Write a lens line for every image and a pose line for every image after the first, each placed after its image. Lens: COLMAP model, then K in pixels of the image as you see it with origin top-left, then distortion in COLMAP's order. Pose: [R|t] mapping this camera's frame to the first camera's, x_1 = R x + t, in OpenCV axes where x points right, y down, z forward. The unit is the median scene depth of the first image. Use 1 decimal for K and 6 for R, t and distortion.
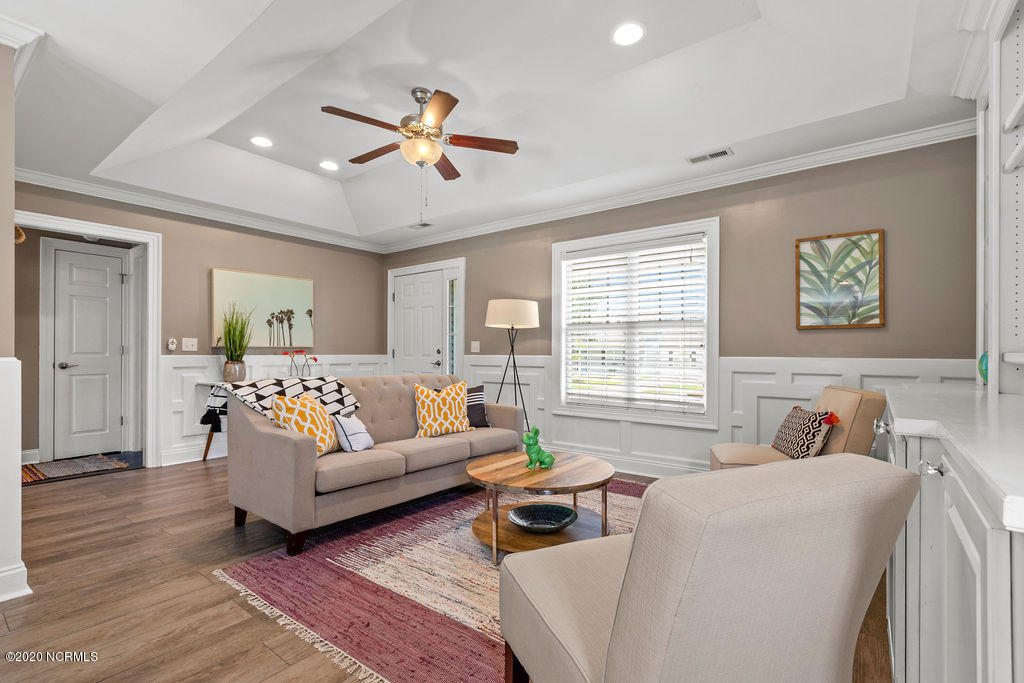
lens RADIAL K [[468.3, 0, 517.7], [0, 468.3, 355.7], [0, 0, 1]] dist [0.000714, 0.000087]
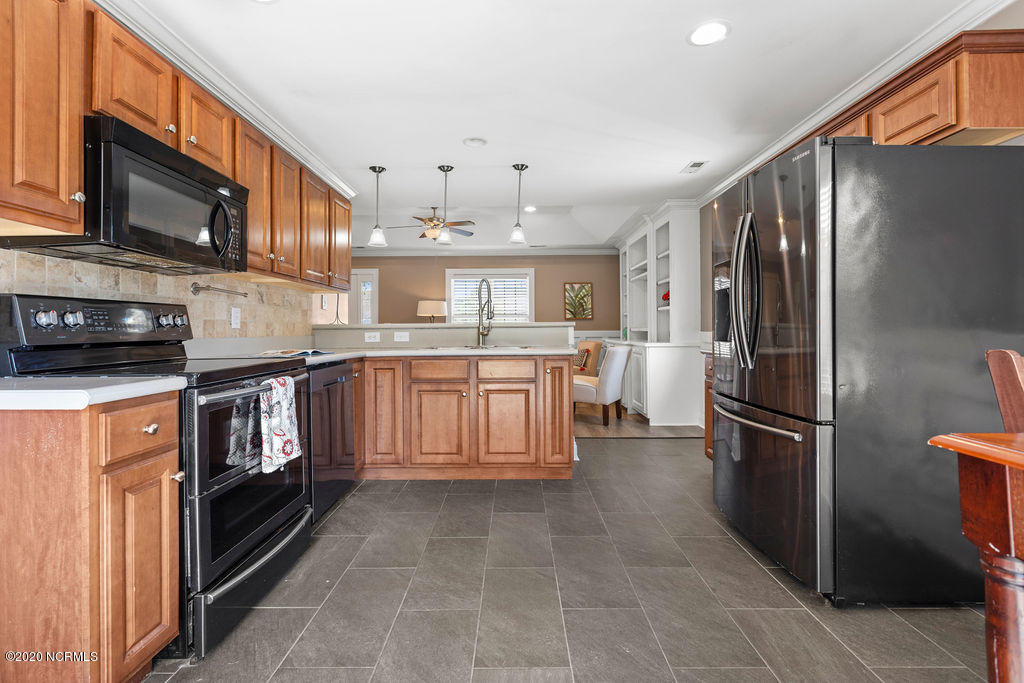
lens RADIAL K [[465.7, 0, 512.0], [0, 465.7, 325.5], [0, 0, 1]] dist [-0.001012, -0.000333]
pose [[0.798949, -0.005119, 0.601377, -1.129424], [0.010319, 0.999933, -0.005197, -0.014174], [-0.601310, 0.010358, 0.798948, -0.809459]]
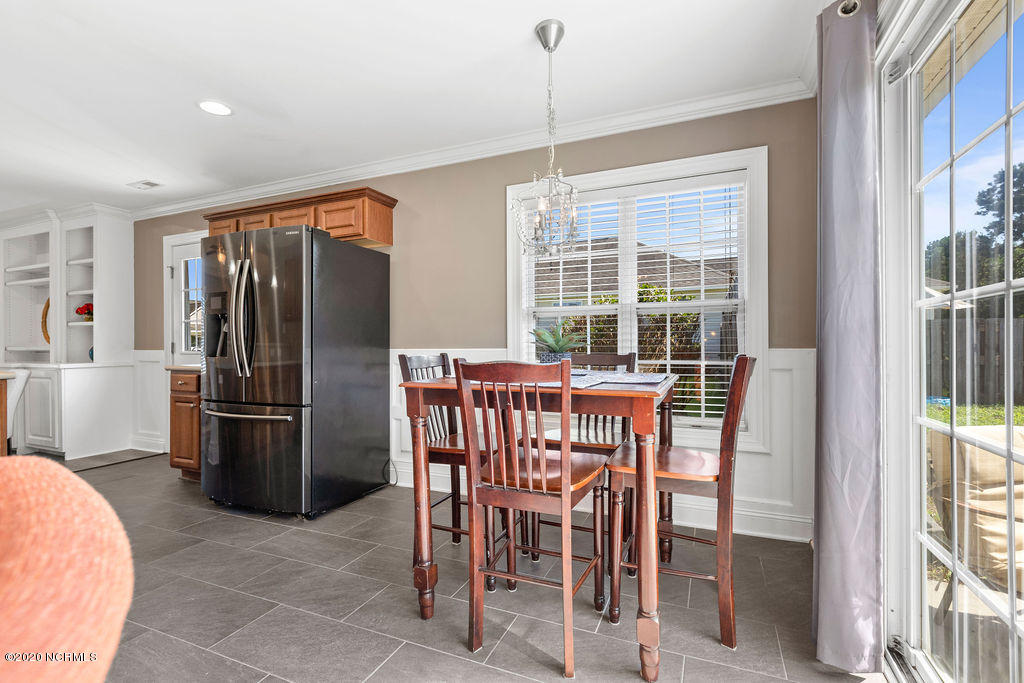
lens RADIAL K [[463.3, 0, 512.0], [0, 463.3, 341.5], [0, 0, 1]] dist [-0.000078, 0.000482]
pose [[-0.240561, 0.000591, 0.970634, -1.526970], [0.005619, 0.999984, 0.000784, -0.017870], [-0.970618, 0.005643, -0.240560, -0.742792]]
